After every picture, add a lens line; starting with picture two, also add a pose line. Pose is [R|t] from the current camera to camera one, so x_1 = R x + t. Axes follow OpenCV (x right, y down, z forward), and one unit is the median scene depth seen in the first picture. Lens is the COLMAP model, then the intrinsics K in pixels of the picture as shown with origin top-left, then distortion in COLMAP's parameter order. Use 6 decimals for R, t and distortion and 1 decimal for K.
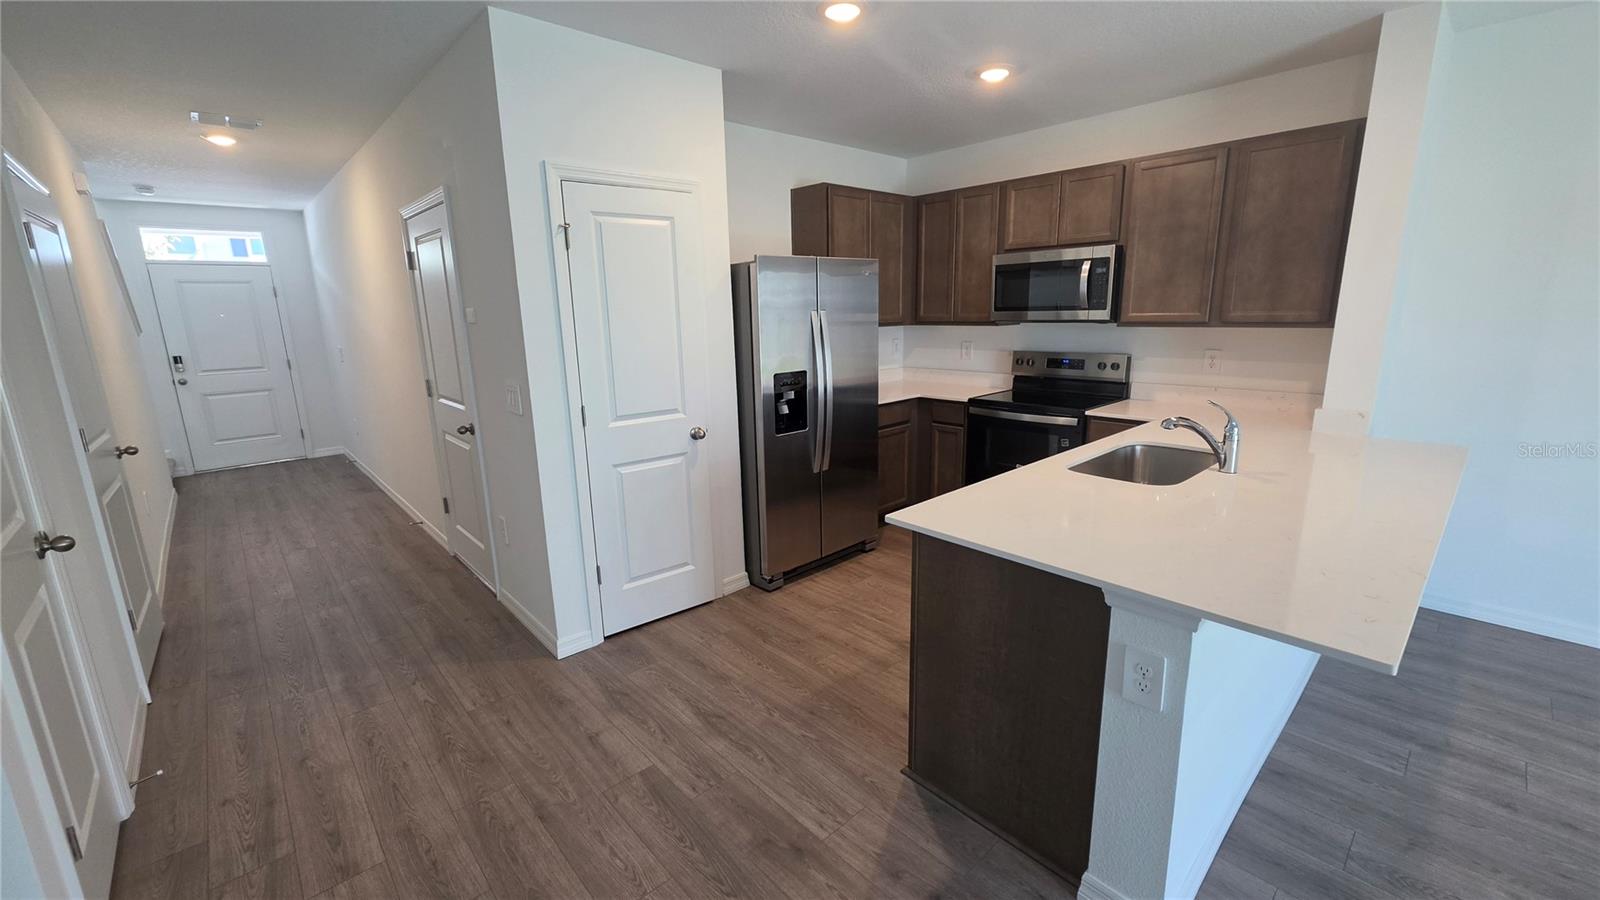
lens RADIAL K [[638.7, 0, 793.7], [0, 638.7, 447.2], [0, 0, 1]] dist [-0.000677, -0.000574]
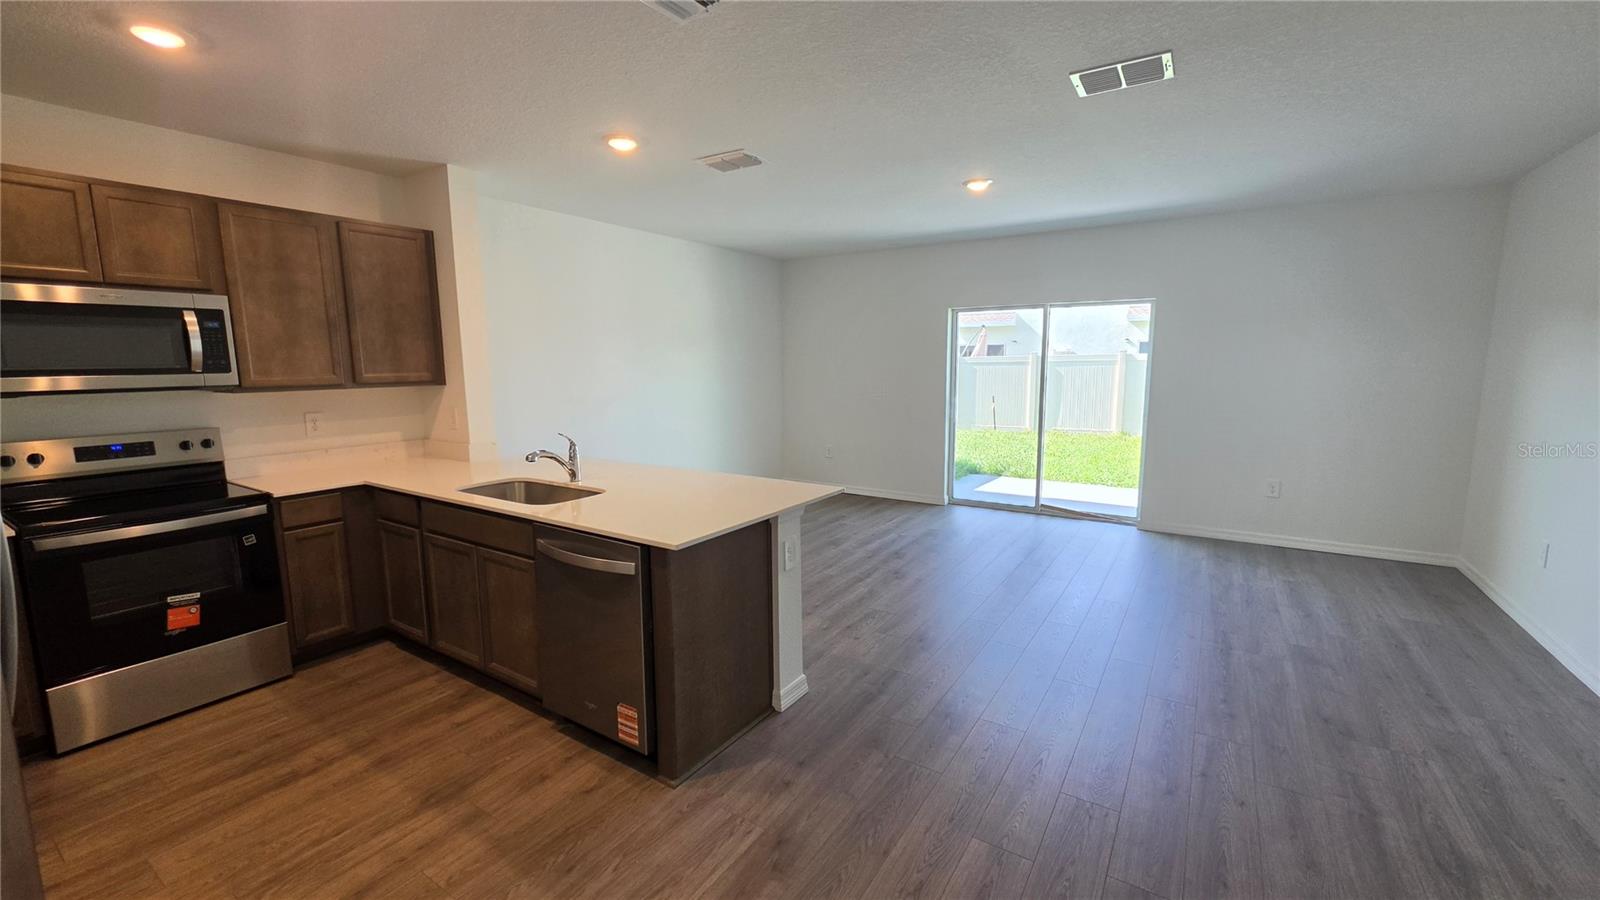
lens RADIAL K [[638.7, 0, 796.3], [0, 638.7, 447.7], [0, 0, 1]] dist [-0.000677, -0.000574]
pose [[-0.249806, -0.108641, 0.962182, -0.548103], [0.221382, 0.960958, 0.165979, -0.110196], [-0.942649, 0.254472, -0.216002, 0.578441]]
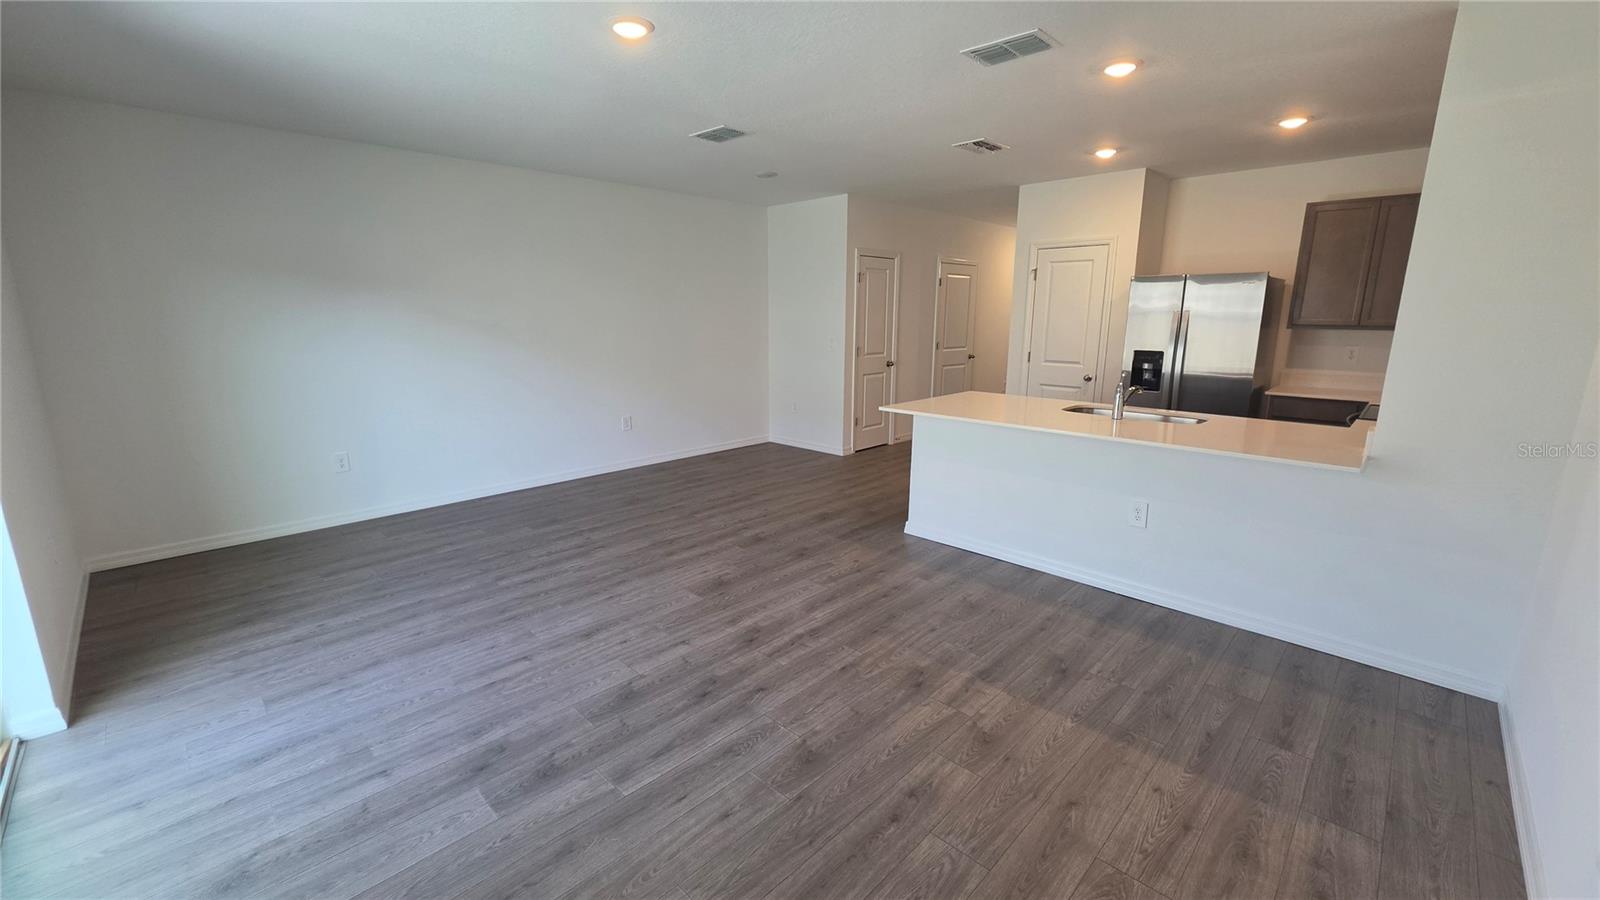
lens RADIAL K [[638.7, 0, 797.4], [0, 638.7, 449.9], [0, 0, 1]] dist [-0.000677, -0.000574]
pose [[0.060102, 0.234728, -0.970201, 1.515442], [-0.216989, 0.951788, 0.216831, -0.041131], [0.974322, 0.197491, 0.108138, 0.058711]]
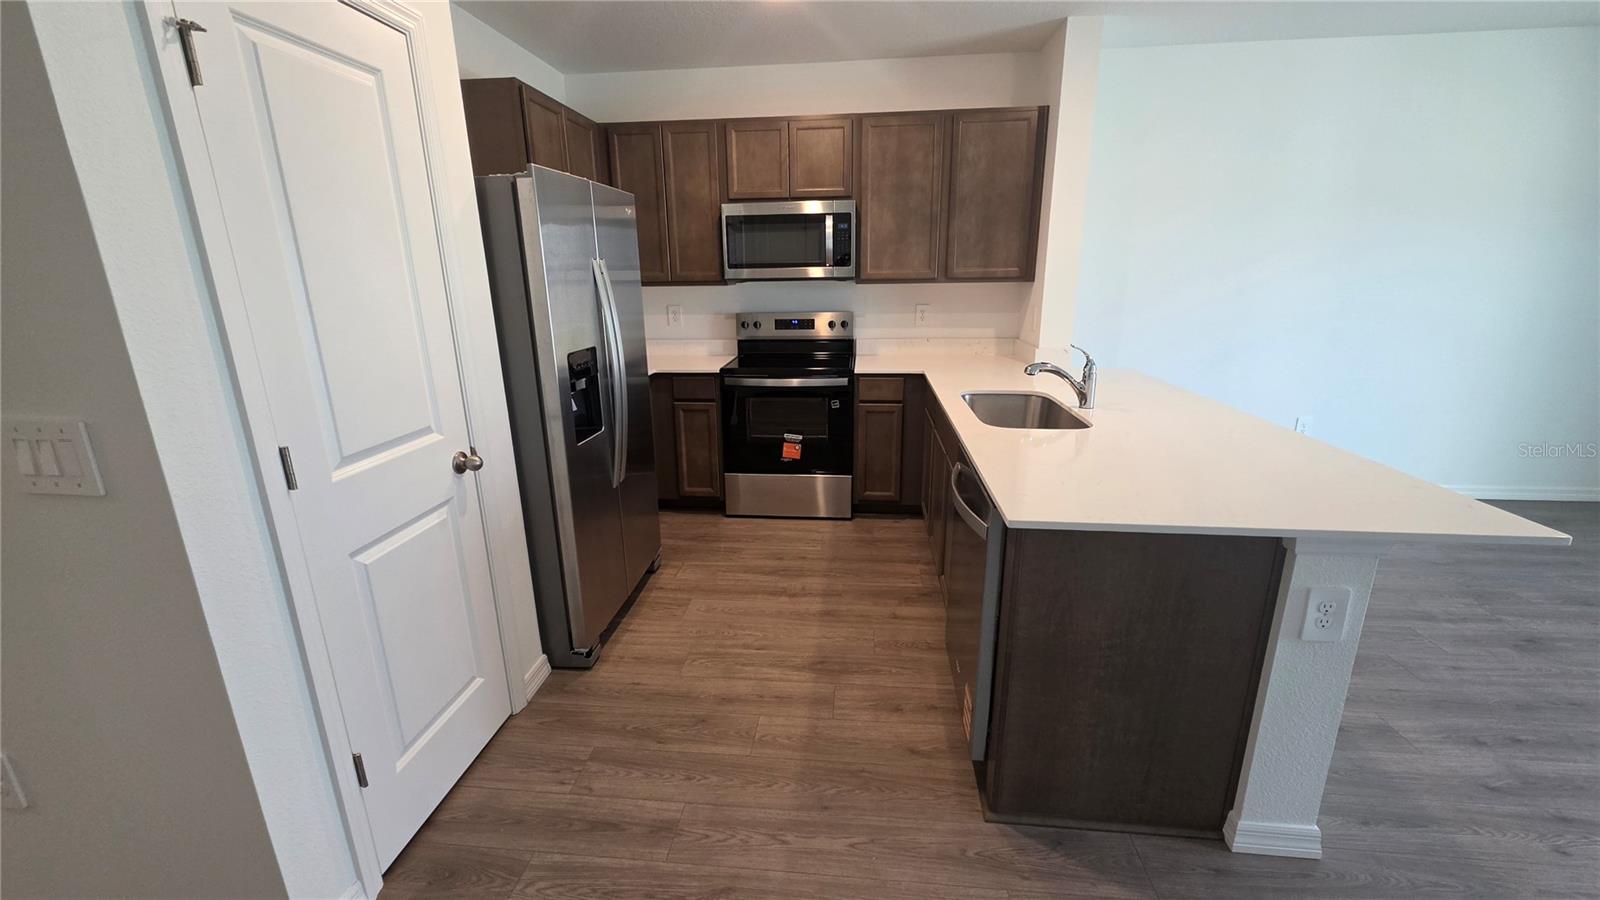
lens RADIAL K [[638.7, 0, 796.9], [0, 638.7, 447.0], [0, 0, 1]] dist [-0.000677, -0.000574]
pose [[0.743295, -0.166714, 0.647857, -0.298251], [0.139744, 0.985778, 0.093341, -0.047542], [-0.654205, 0.021155, 0.756021, 0.343367]]
